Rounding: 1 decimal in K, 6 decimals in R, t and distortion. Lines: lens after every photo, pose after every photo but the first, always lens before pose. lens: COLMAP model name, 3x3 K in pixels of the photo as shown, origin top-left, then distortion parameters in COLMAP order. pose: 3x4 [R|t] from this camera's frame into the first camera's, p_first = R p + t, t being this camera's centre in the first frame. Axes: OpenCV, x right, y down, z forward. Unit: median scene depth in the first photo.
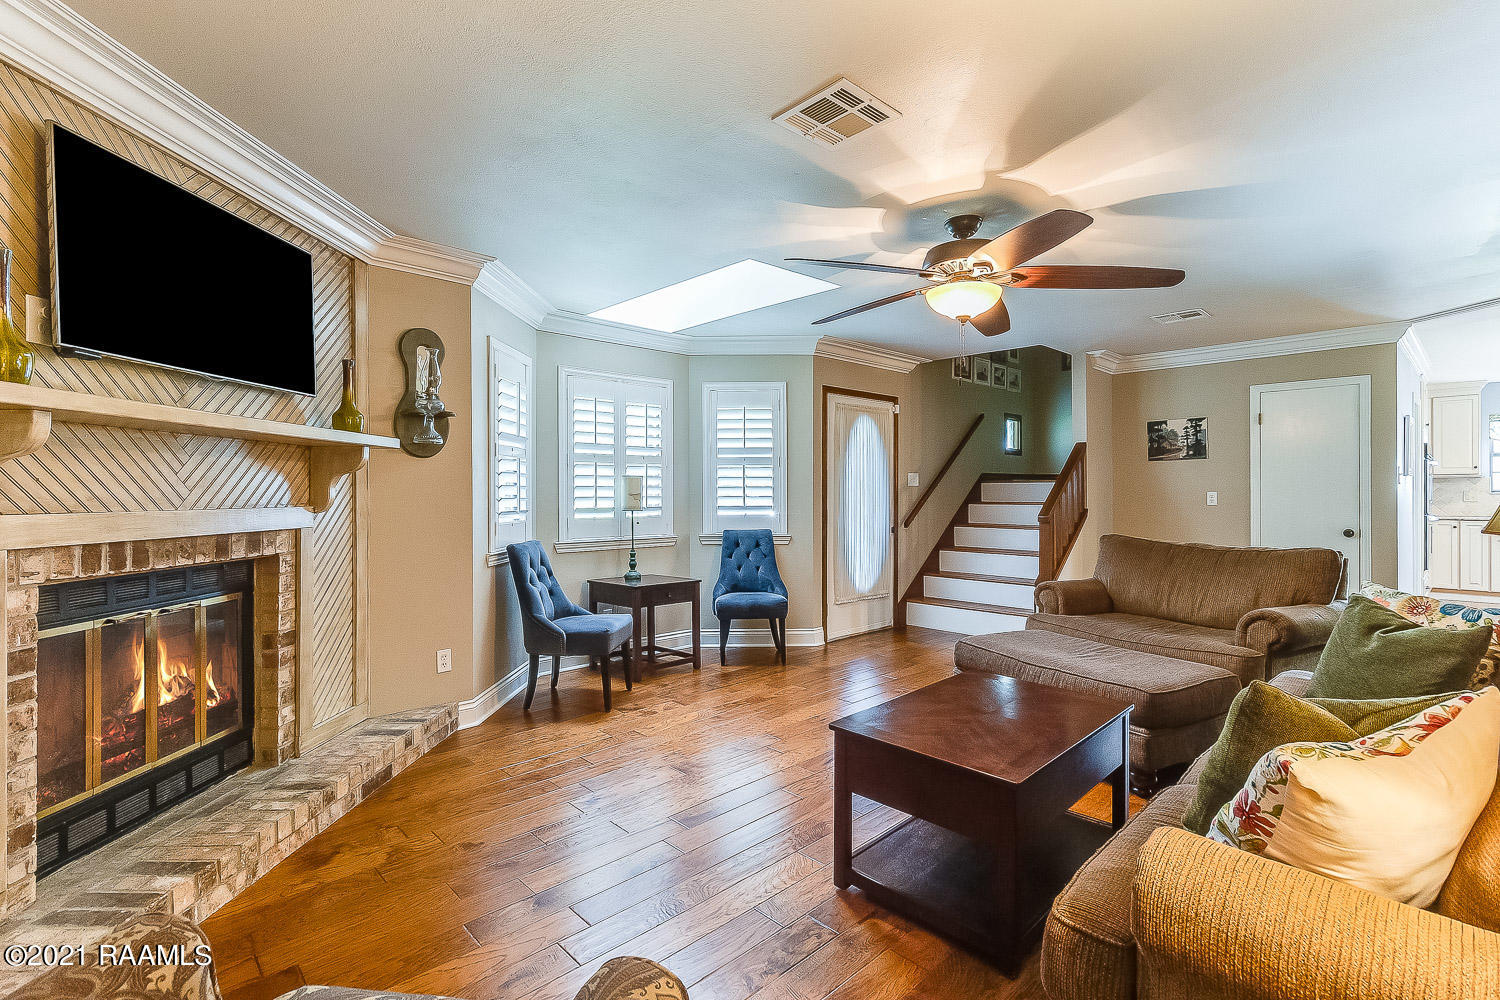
lens RADIAL K [[680.6, 0, 748.0], [0, 680.6, 491.4], [0, 0, 1]] dist [0.001251, 0.000067]
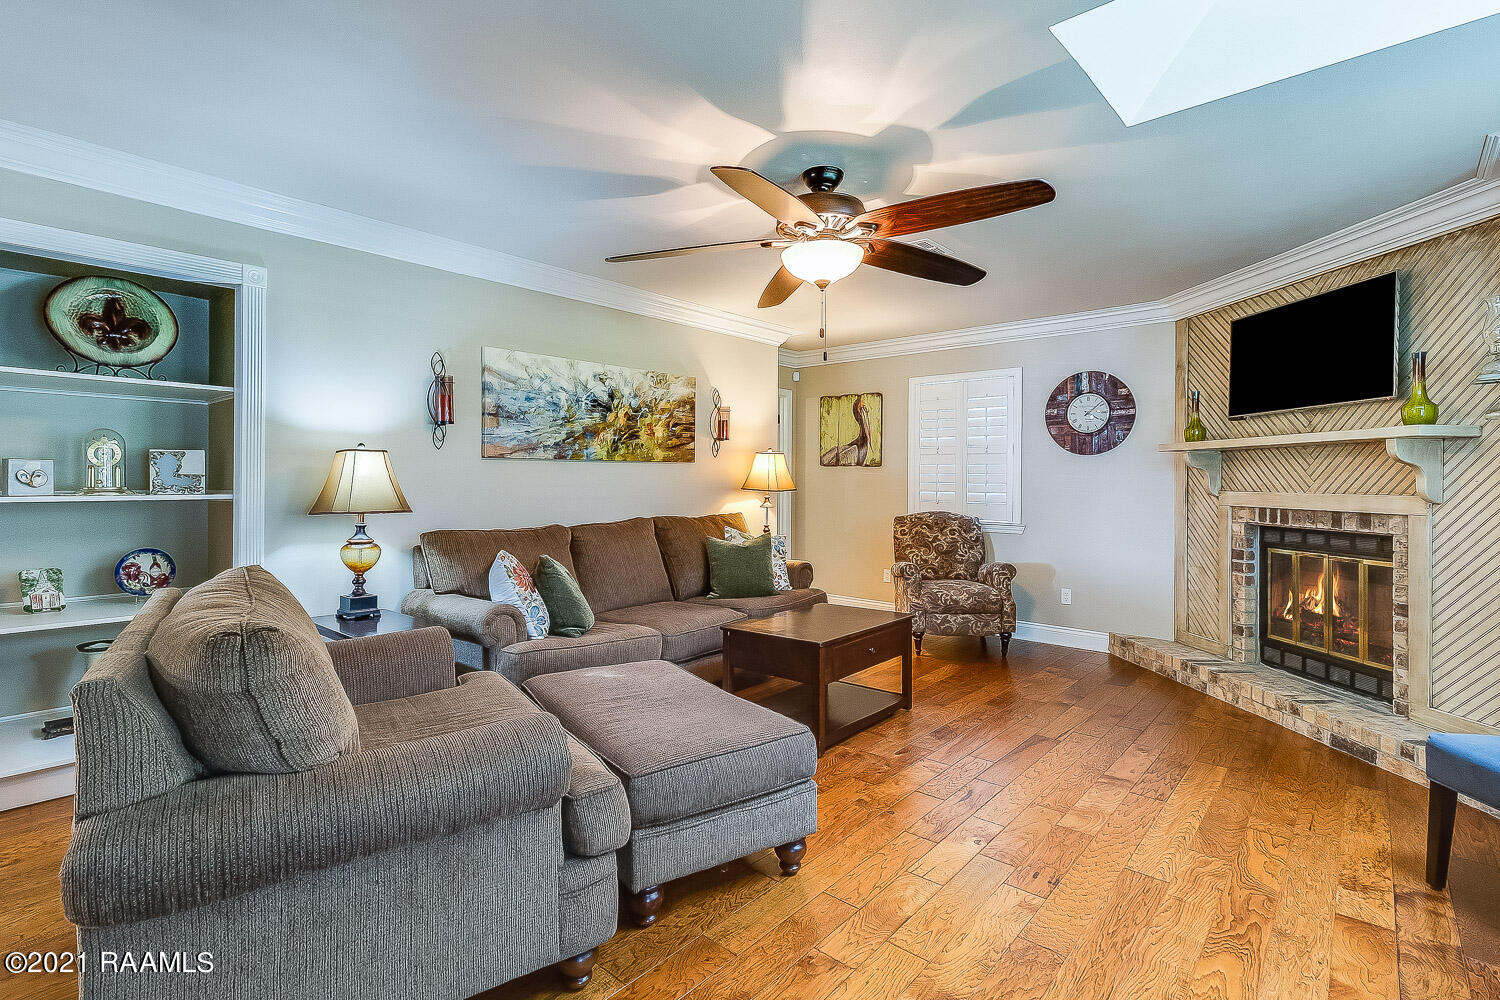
lens RADIAL K [[680.6, 0, 752.3], [0, 680.6, 490.3], [0, 0, 1]] dist [0.001251, 0.000067]
pose [[-0.995081, -0.004027, -0.098984, 0.639961], [-0.005355, 0.999899, 0.013153, 0.006199], [0.098921, 0.013619, -0.995002, 2.451735]]
